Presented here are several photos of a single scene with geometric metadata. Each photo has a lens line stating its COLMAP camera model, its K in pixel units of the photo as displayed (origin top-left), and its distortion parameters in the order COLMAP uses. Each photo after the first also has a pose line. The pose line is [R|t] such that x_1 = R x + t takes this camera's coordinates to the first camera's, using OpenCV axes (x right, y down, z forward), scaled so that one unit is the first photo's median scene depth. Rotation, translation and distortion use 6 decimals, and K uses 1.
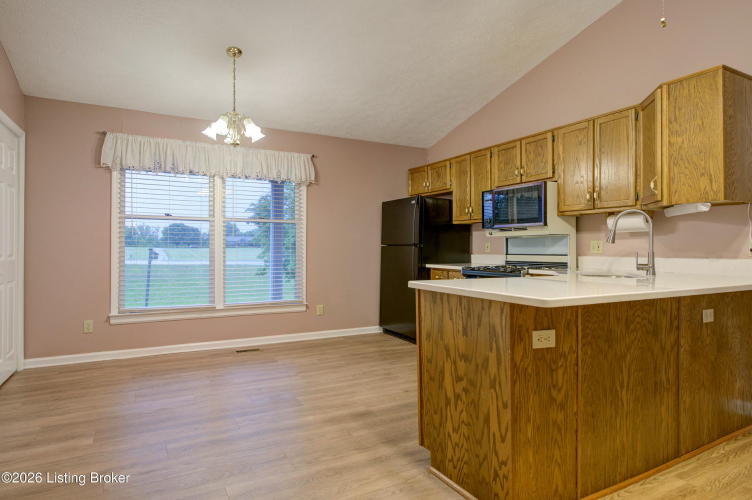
lens RADIAL K [[435.2, 0, 376.0], [0, 435.2, 250.0], [0, 0, 1]] dist [0.002277, 0.000464]
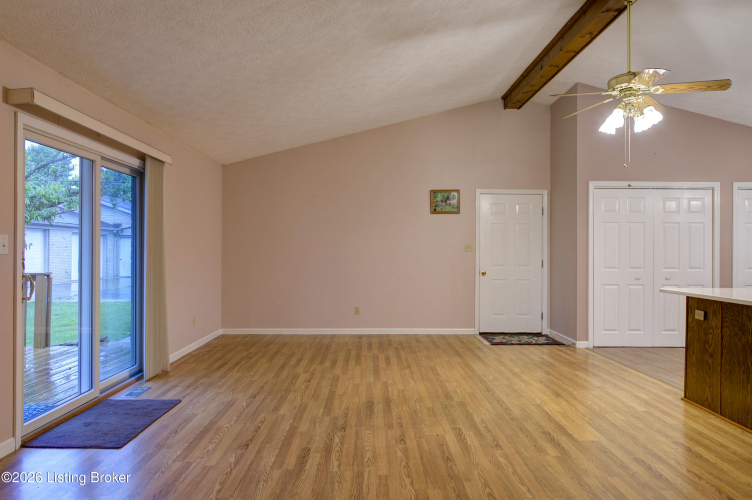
lens RADIAL K [[483.3, 0, 376.0], [0, 483.3, 250.0], [0, 0, 1]] dist [-0.001121, -0.000533]
pose [[-0.466034, -0.005240, -0.884751, 1.922987], [-0.007860, 0.999968, -0.001782, -0.045009], [0.884732, 0.006123, -0.466060, 0.470855]]
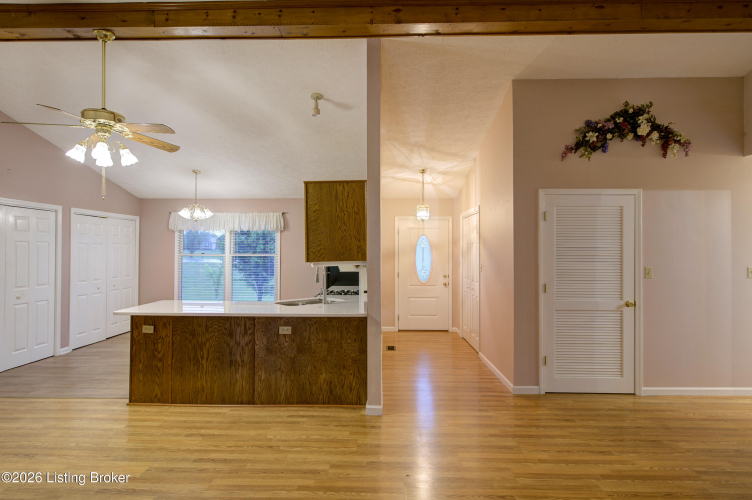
lens RADIAL K [[410.6, 0, 376.0], [0, 410.6, 250.0], [0, 0, 1]] dist [0.000969, -0.000575]
pose [[0.868524, -0.001251, -0.495645, 1.666603], [-0.003854, 0.999950, -0.009278, -0.136140], [0.495632, 0.009968, 0.868475, -0.213331]]
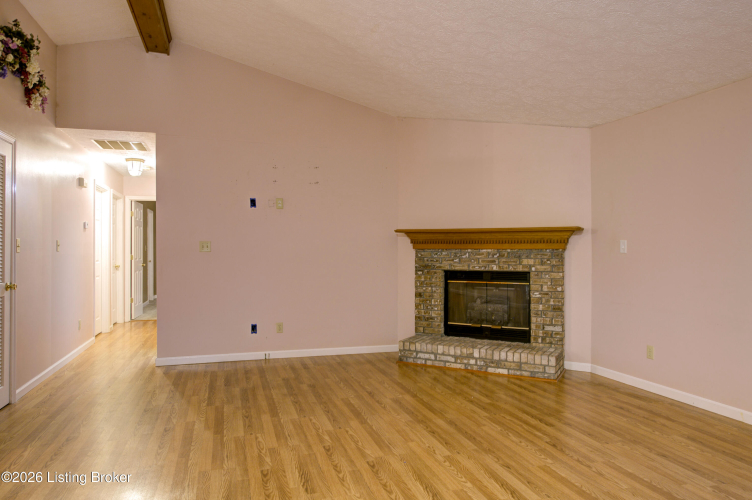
lens RADIAL K [[507.3, 0, 376.0], [0, 507.3, 250.0], [0, 0, 1]] dist [-0.006824, -0.000944]
pose [[0.202455, -0.000780, 0.979291, 0.501465], [0.002896, 0.999996, 0.000198, -0.051265], [-0.979287, 0.002796, 0.202457, 0.293957]]
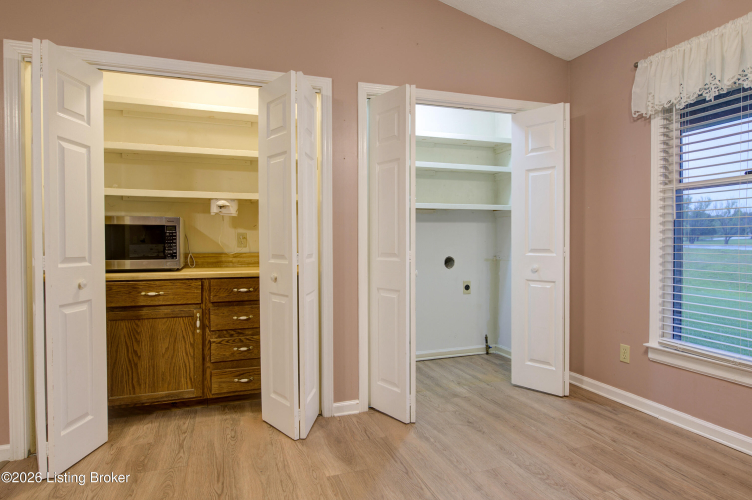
lens RADIAL K [[435.2, 0, 376.0], [0, 435.2, 250.0], [0, 0, 1]] dist [0.002277, 0.000464]
pose [[-0.160705, 0.019881, -0.986802, 0.136781], [0.003608, 0.999802, 0.019555, -0.007710], [0.986996, -0.000418, -0.160745, 1.103638]]
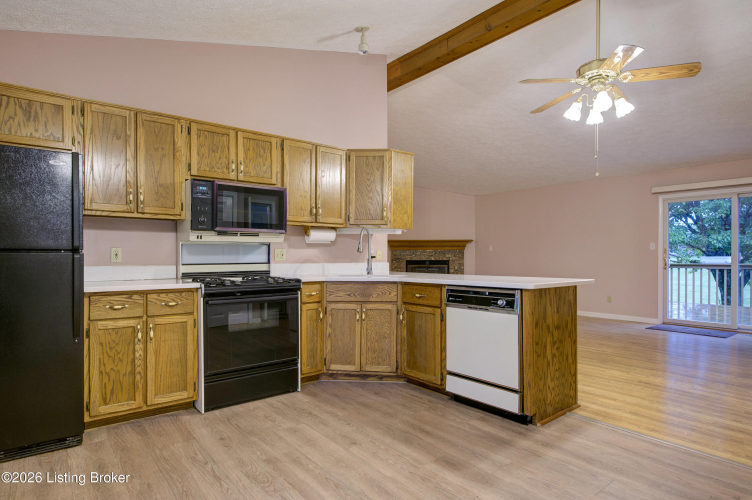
lens RADIAL K [[415.8, 0, 372.4], [0, 415.8, 259.5], [0, 0, 1]] dist [-0.001022, 0.000391]
pose [[-0.167224, -0.008812, 0.985880, -0.802127], [0.004081, 0.999945, 0.009629, -0.006756], [-0.985910, 0.005633, -0.167179, 1.337524]]
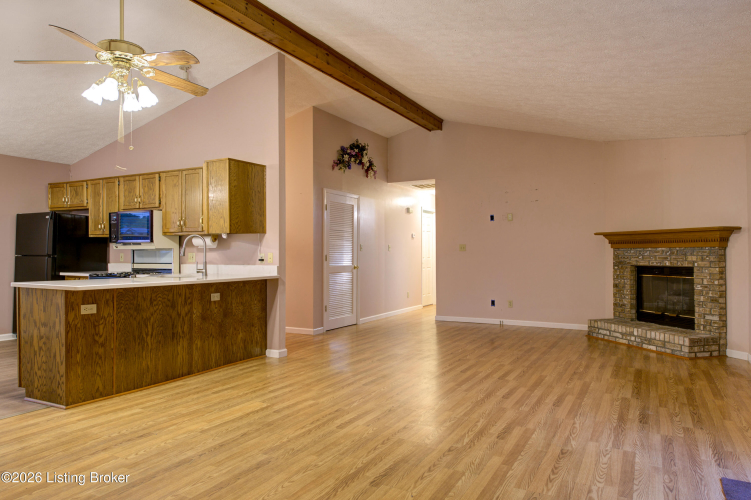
lens RADIAL K [[506.7, 0, 375.5], [0, 506.7, 250.0], [0, 0, 1]] dist [-0.006824, -0.000944]
pose [[0.835841, 0.004583, 0.548953, 0.142667], [0.001731, 0.999938, -0.010985, -0.017891], [-0.548969, 0.010132, 0.835781, -0.997602]]
